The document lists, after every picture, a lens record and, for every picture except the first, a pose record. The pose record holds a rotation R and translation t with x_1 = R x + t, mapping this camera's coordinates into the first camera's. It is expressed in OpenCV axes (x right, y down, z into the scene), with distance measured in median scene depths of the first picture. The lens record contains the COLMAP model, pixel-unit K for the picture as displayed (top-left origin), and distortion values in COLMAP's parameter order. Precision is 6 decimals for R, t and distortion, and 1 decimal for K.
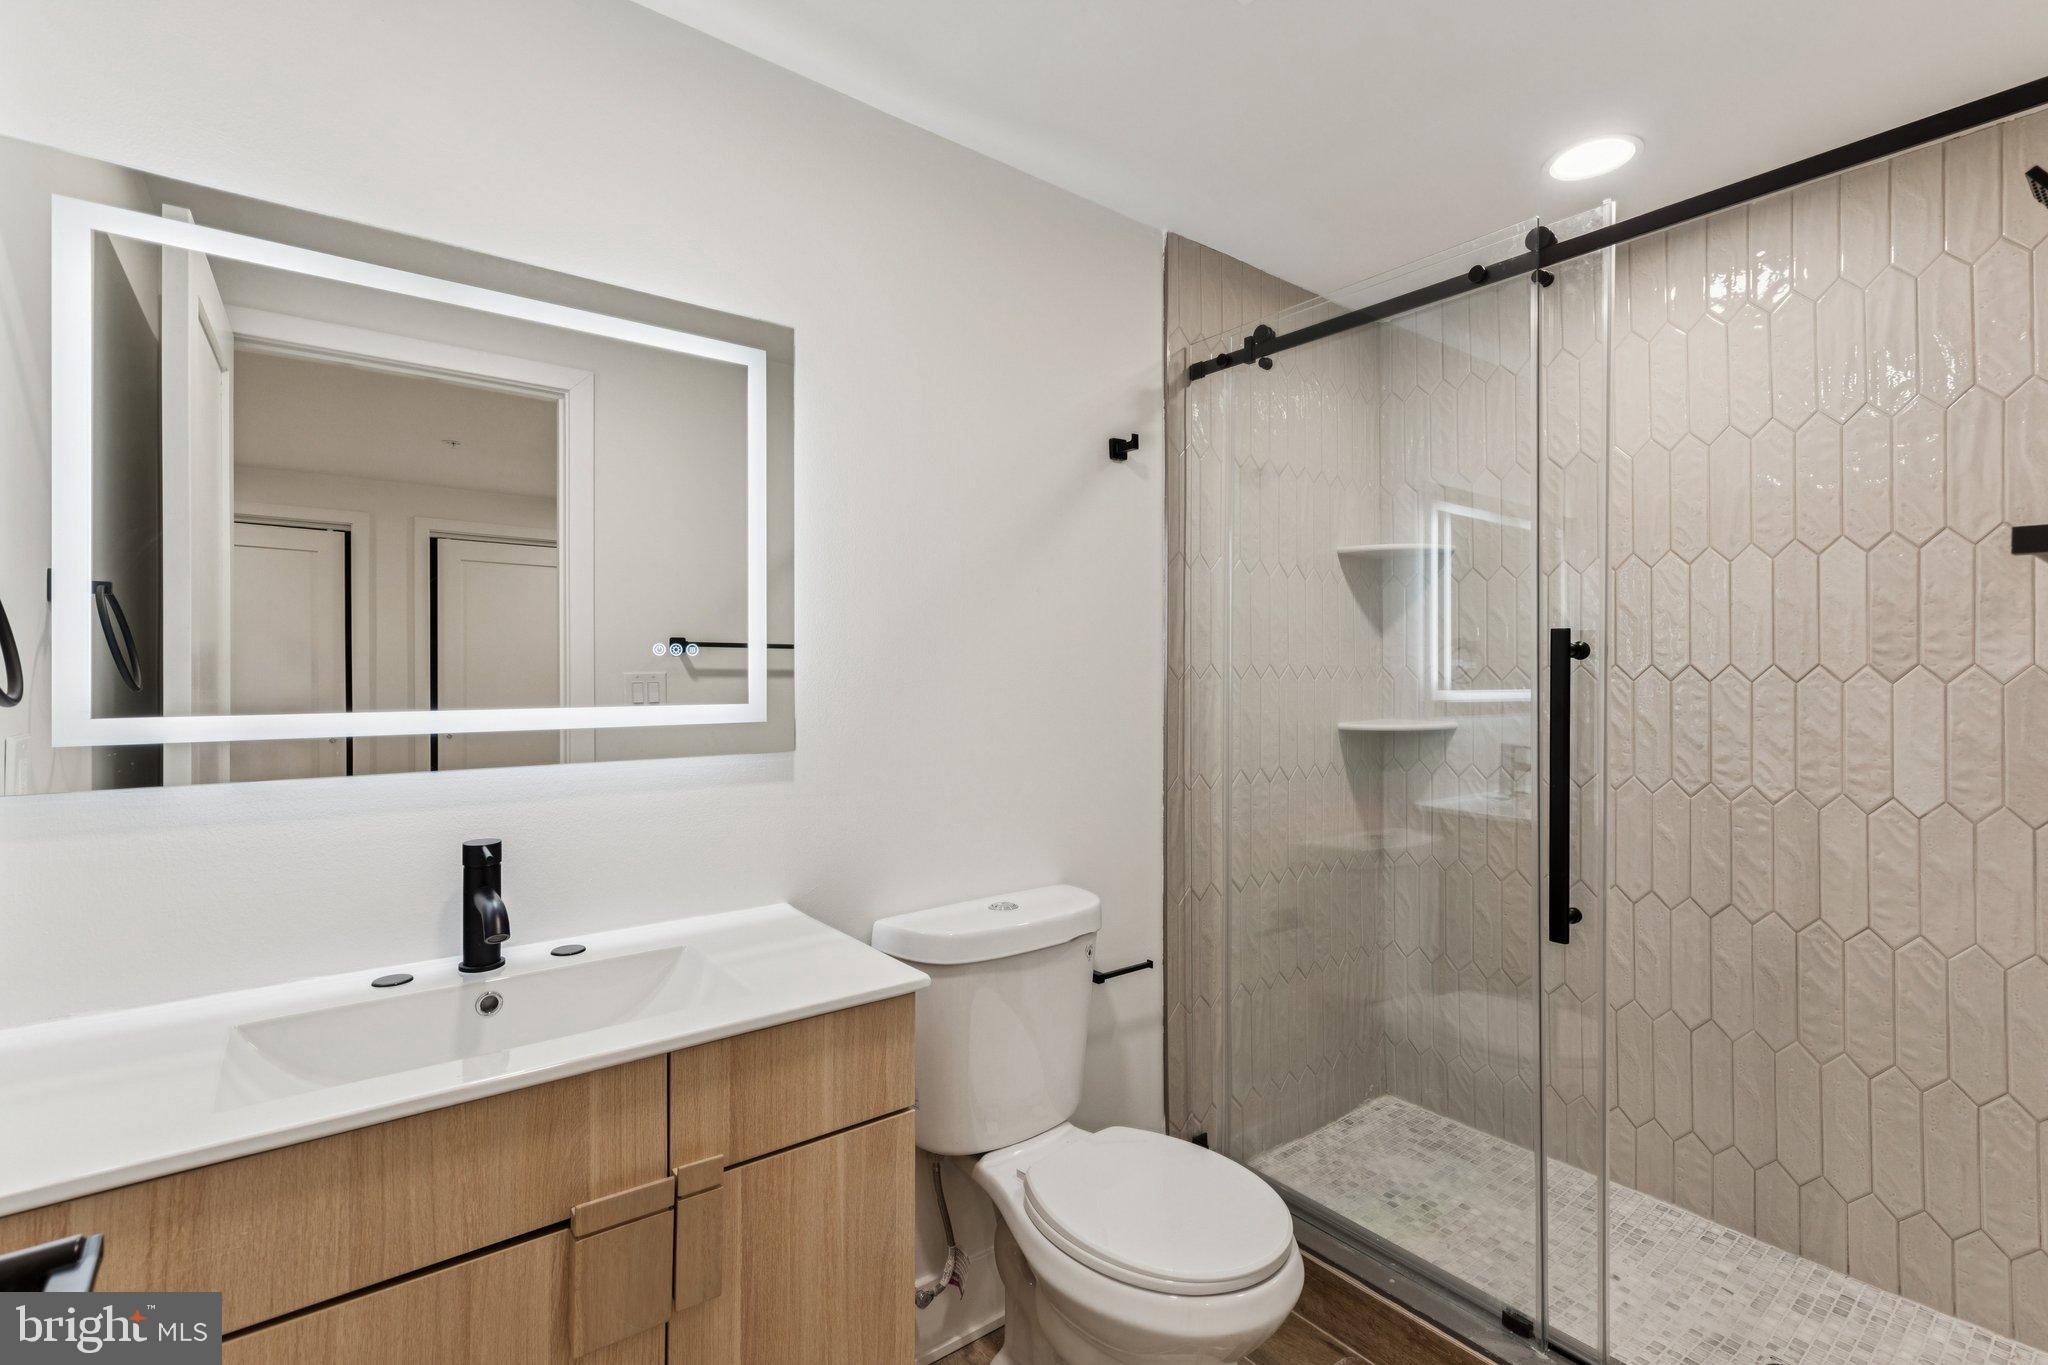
lens RADIAL K [[928.5, 0, 1026.1], [0, 928.5, 668.4], [0, 0, 1]] dist [0.001920, -0.000691]
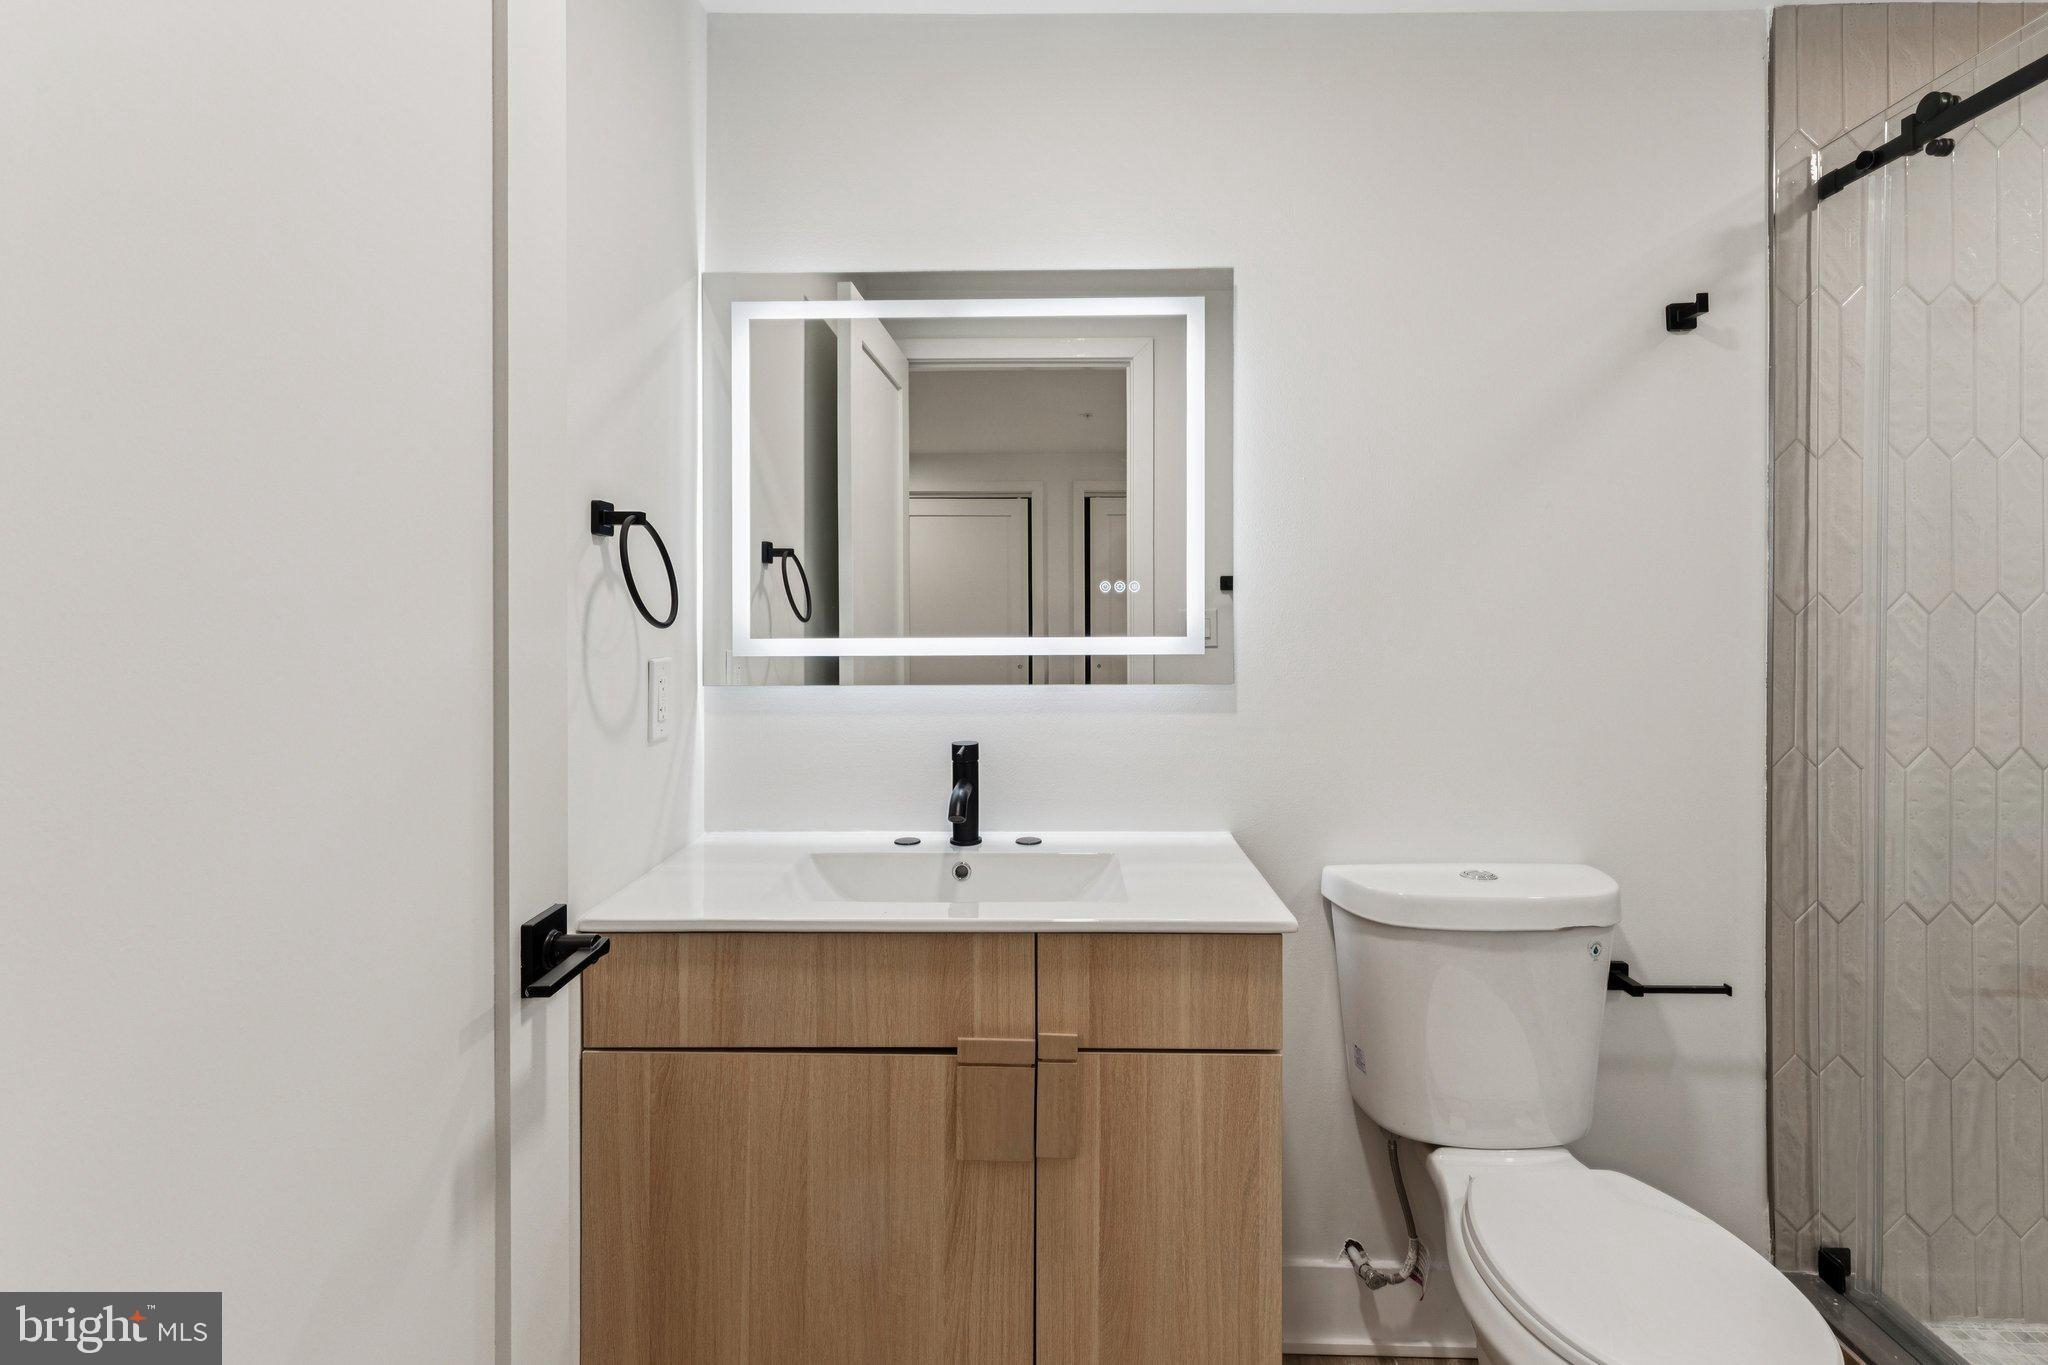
lens RADIAL K [[950.3, 0, 1025.8], [0, 950.3, 615.3], [0, 0, 1]] dist [0.001908, -0.000144]
pose [[0.775271, -0.000641, -0.631628, 0.226500], [0.005563, 0.999968, 0.005813, 0.006295], [0.631604, -0.008021, 0.775250, 0.048263]]
